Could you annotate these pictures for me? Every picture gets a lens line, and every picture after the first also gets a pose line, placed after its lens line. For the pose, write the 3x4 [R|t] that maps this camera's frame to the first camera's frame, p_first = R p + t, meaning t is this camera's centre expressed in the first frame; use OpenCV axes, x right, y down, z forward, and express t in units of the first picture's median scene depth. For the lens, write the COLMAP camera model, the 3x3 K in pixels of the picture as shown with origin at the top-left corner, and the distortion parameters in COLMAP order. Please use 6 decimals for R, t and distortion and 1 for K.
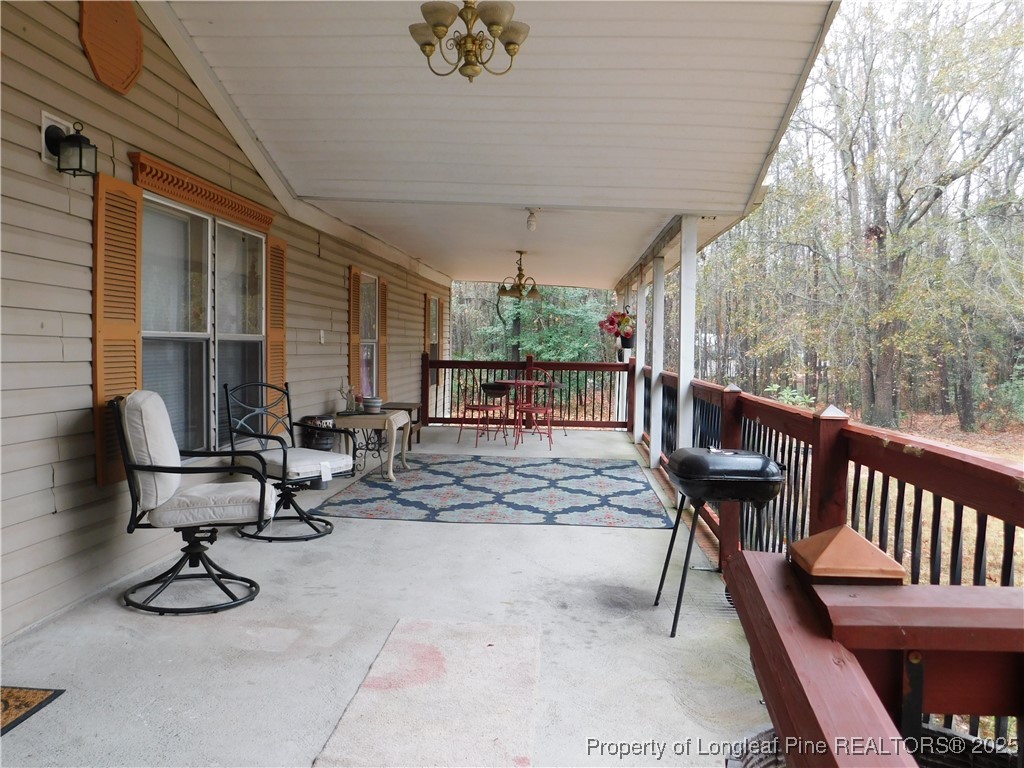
lens RADIAL K [[813.6, 0, 516.5], [0, 813.6, 381.8], [0, 0, 1]] dist [-0.009970, 0.006311]
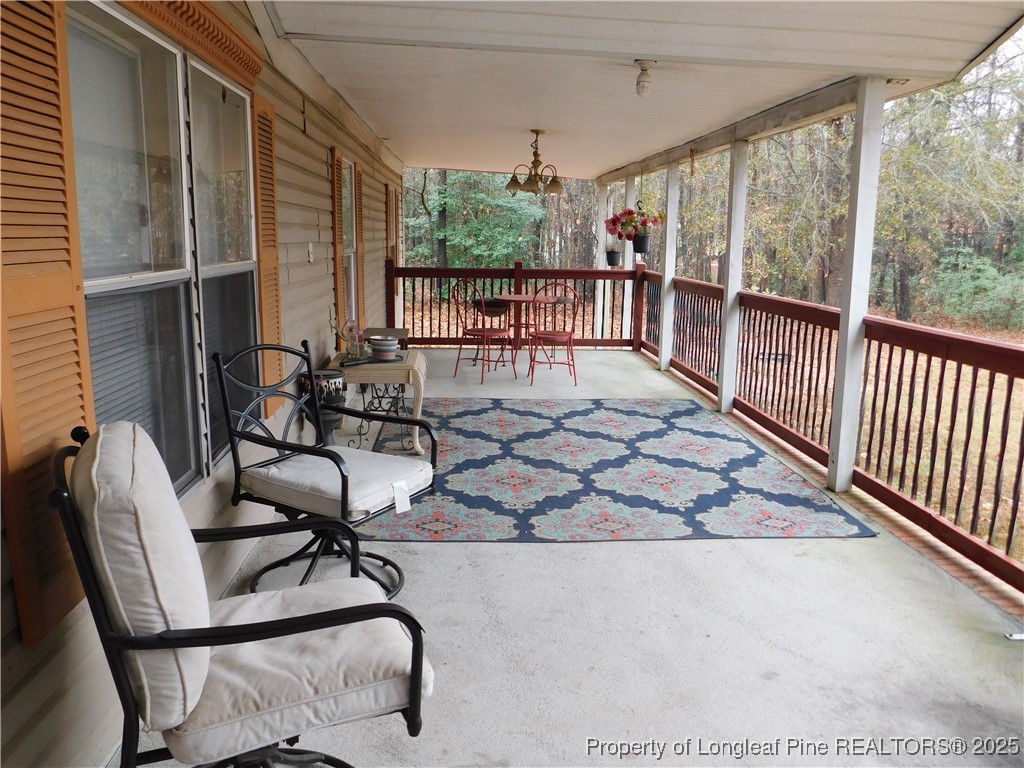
lens RADIAL K [[813.6, 0, 516.5], [0, 813.6, 381.8], [0, 0, 1]] dist [-0.009970, 0.006311]
pose [[0.991589, -0.025693, 0.126853, -0.211043], [0.008295, 0.990698, 0.135823, -0.052462], [-0.129163, -0.133628, 0.982579, 0.383297]]
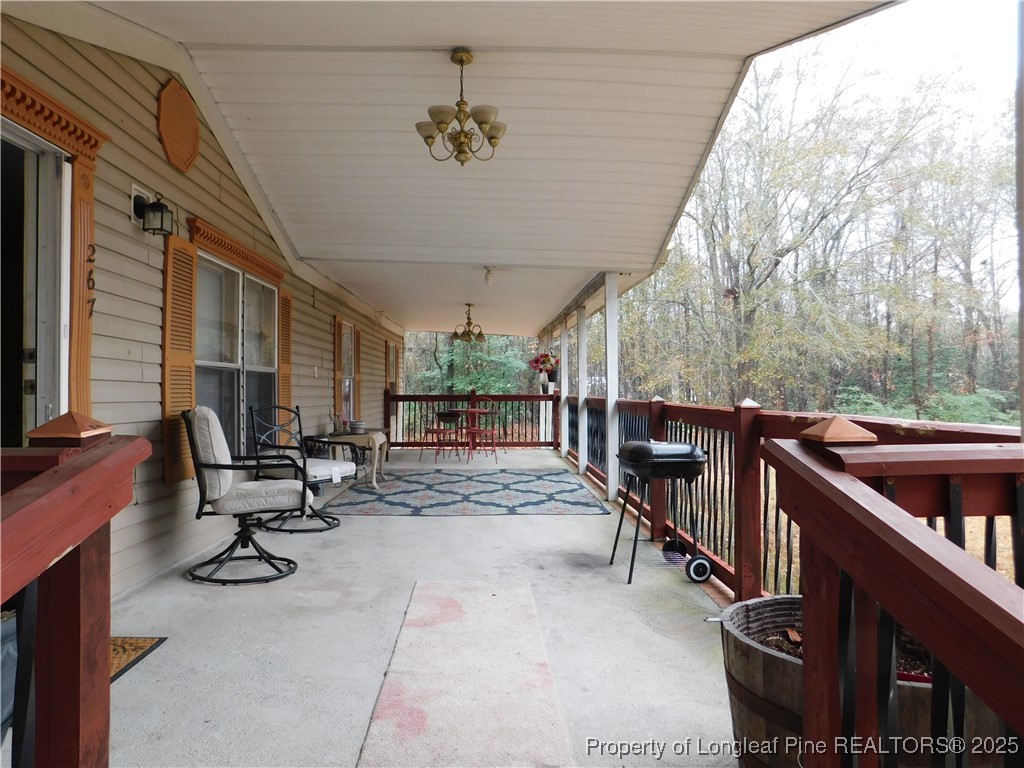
lens RADIAL K [[676.3, 0, 515.5], [0, 676.3, 381.5], [0, 0, 1]] dist [-0.065190, 0.050495]
pose [[0.994122, -0.017268, 0.106882, -0.065729], [0.023203, 0.998242, -0.054535, 0.028568], [-0.105753, 0.056695, 0.992775, -0.047818]]
